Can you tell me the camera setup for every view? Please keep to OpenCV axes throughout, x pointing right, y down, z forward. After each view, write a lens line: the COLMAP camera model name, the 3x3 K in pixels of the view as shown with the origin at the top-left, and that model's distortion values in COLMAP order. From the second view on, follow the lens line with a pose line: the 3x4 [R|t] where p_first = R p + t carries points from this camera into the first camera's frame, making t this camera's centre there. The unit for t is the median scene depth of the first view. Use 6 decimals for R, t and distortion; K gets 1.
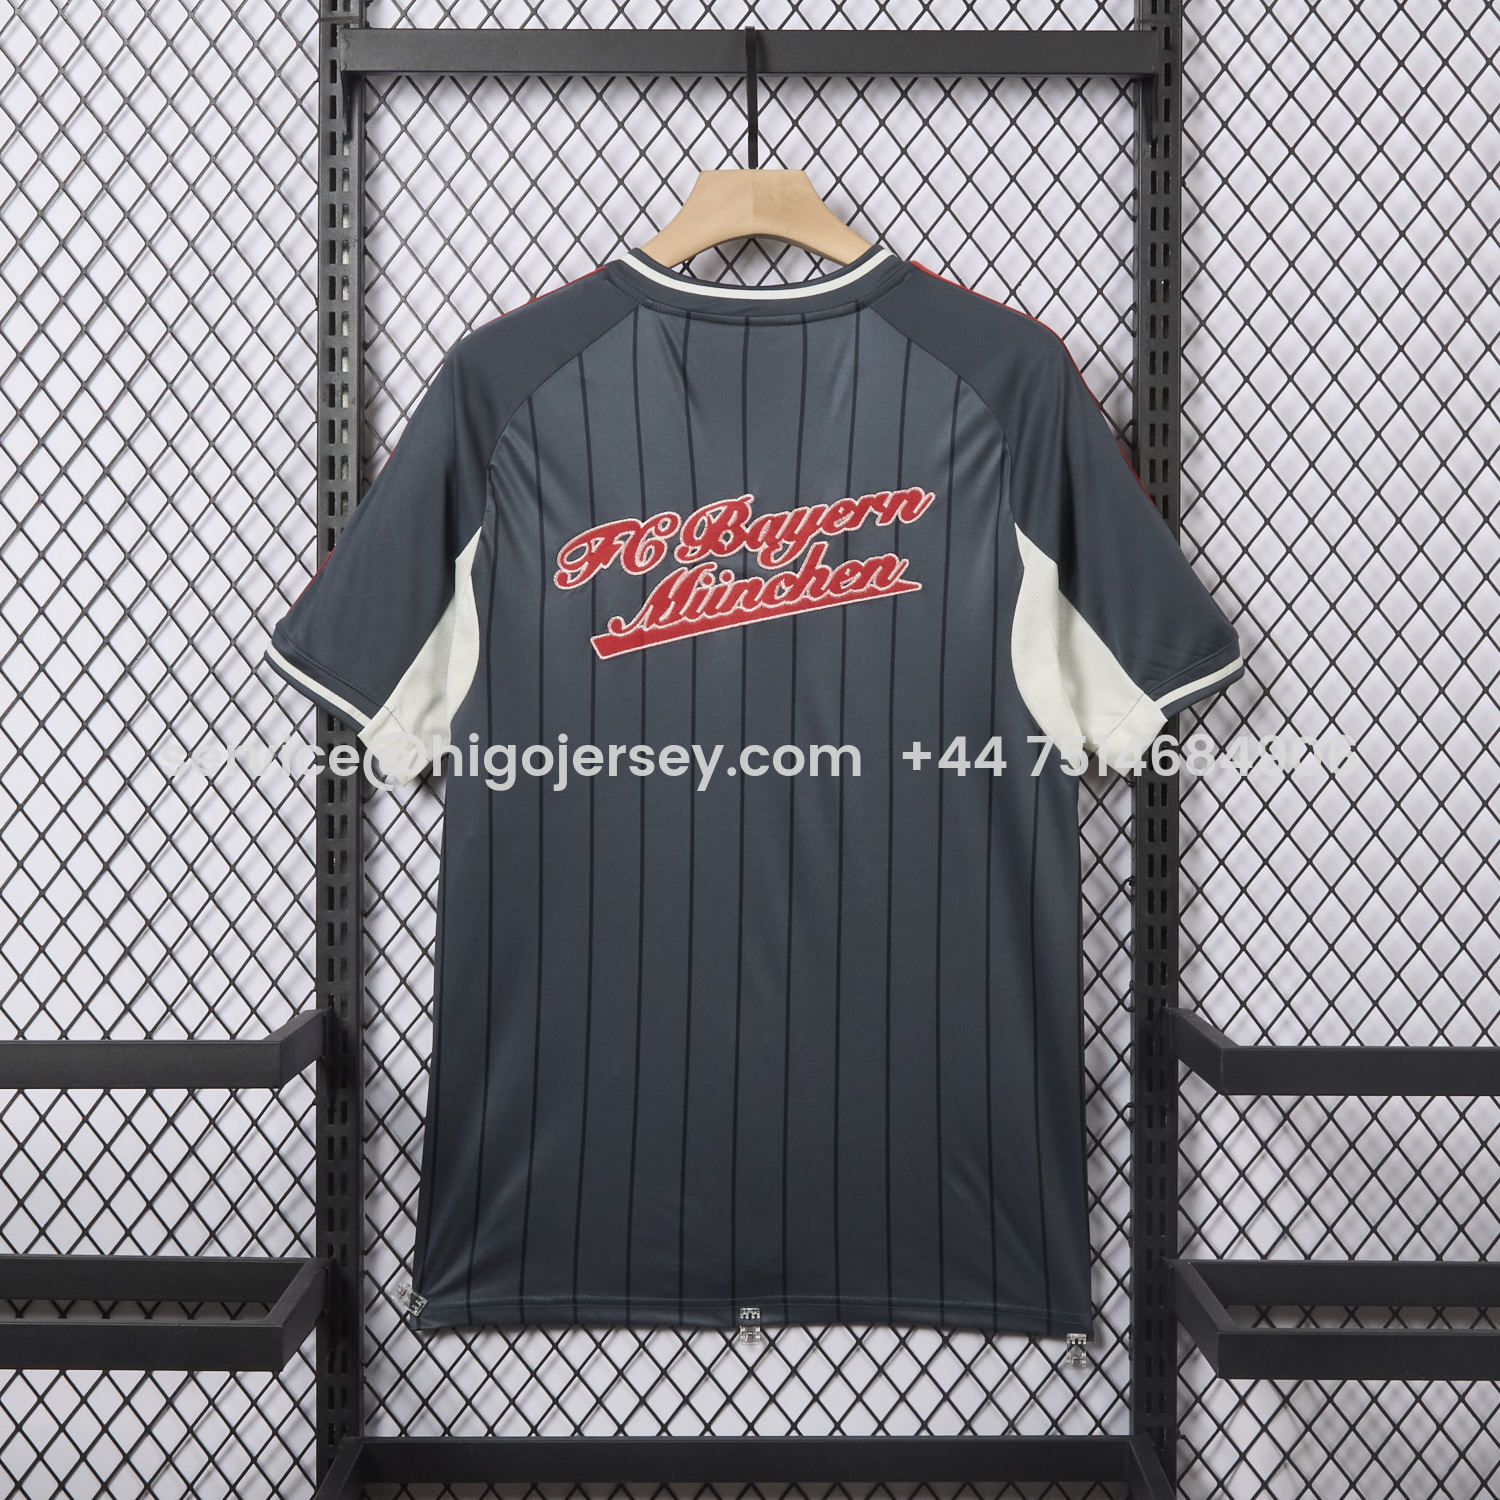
lens RADIAL K [[3116.6, 0, 750.2], [0, 3116.6, 751.1], [0, 0, 1]] dist [-0.037613, 0.000000]
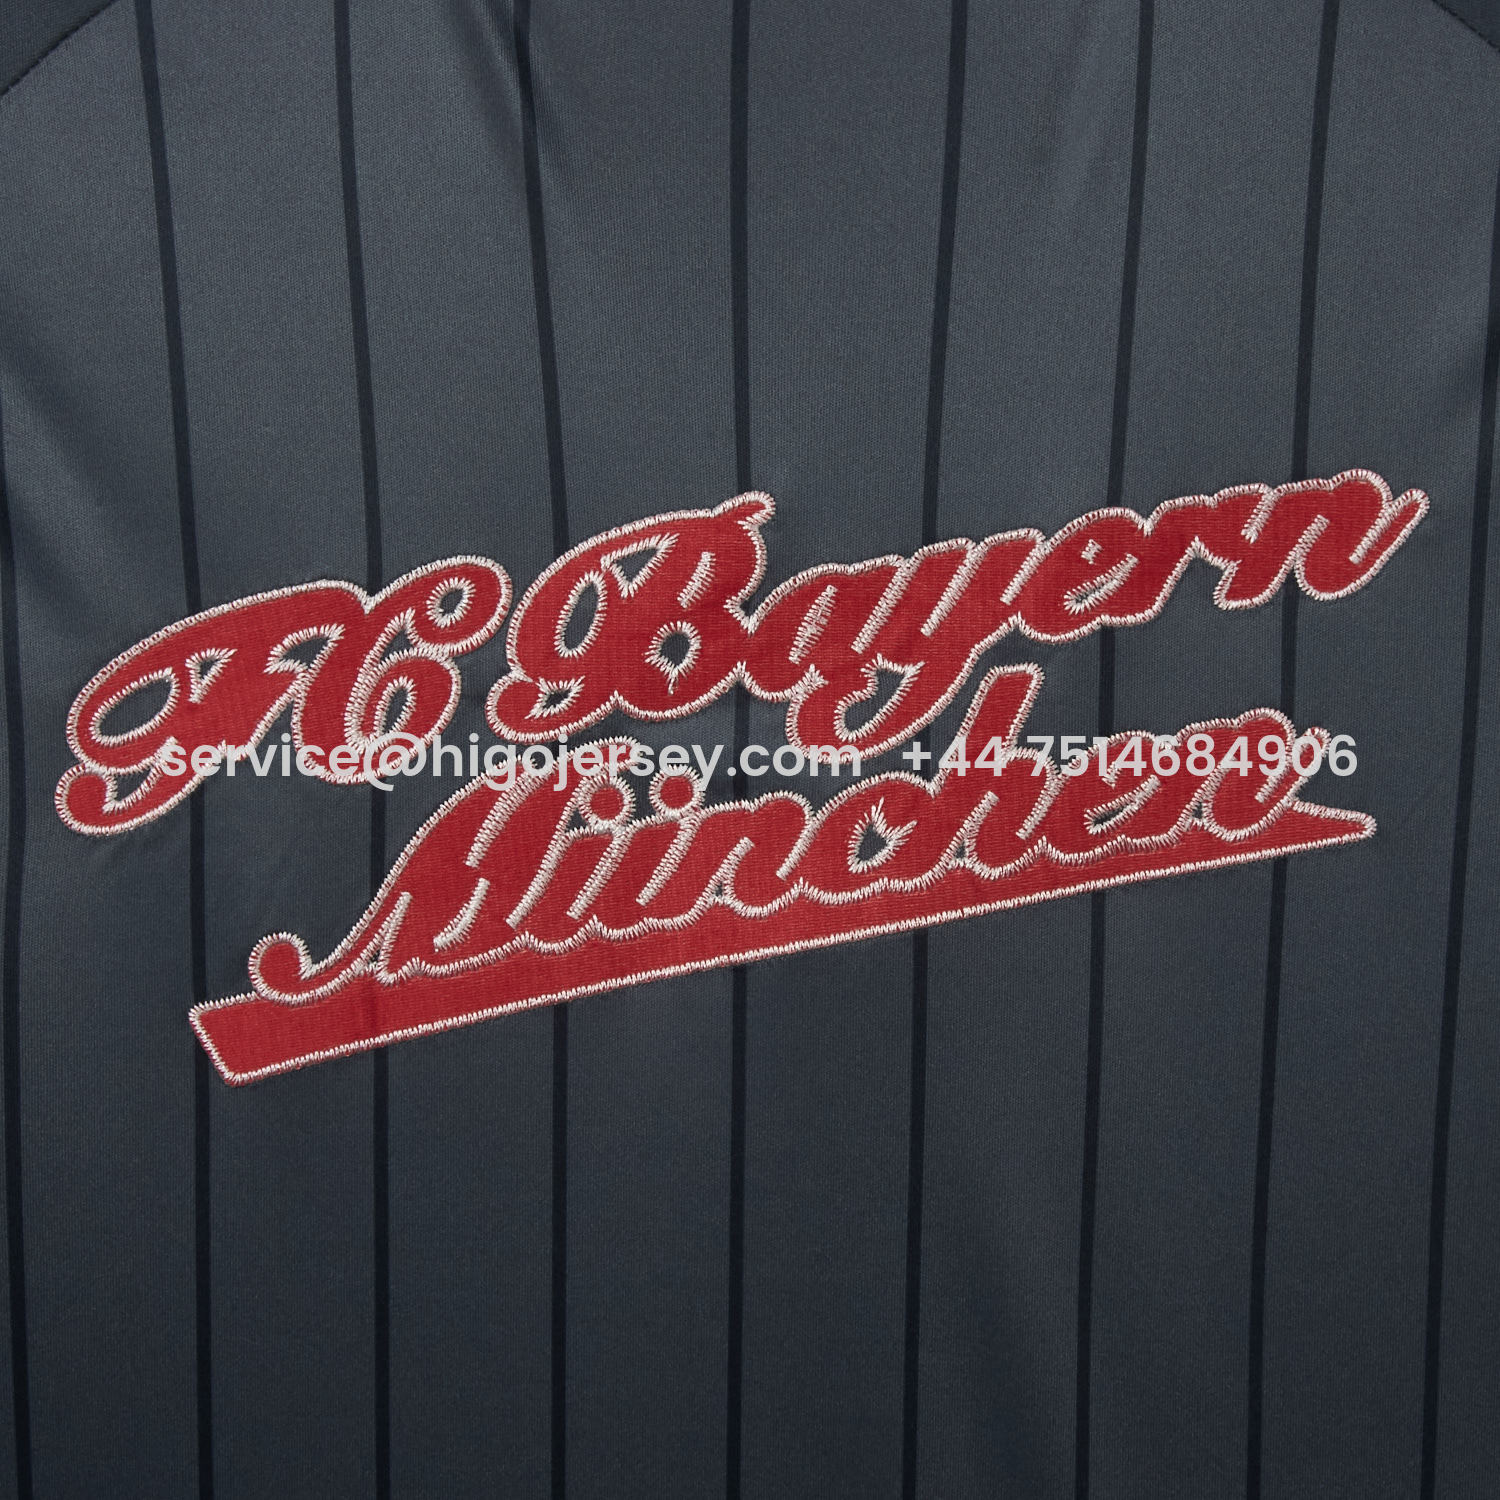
lens RADIAL K [[2156.9, 0, 755.8], [0, 2156.9, 749.0], [0, 0, 1]] dist [-0.098683, 0.000000]
pose [[0.999994, 0.001669, 0.003174, -0.001024], [-0.001783, 0.999347, 0.036076, -0.066595], [-0.003111, -0.036081, 0.999344, 0.808805]]
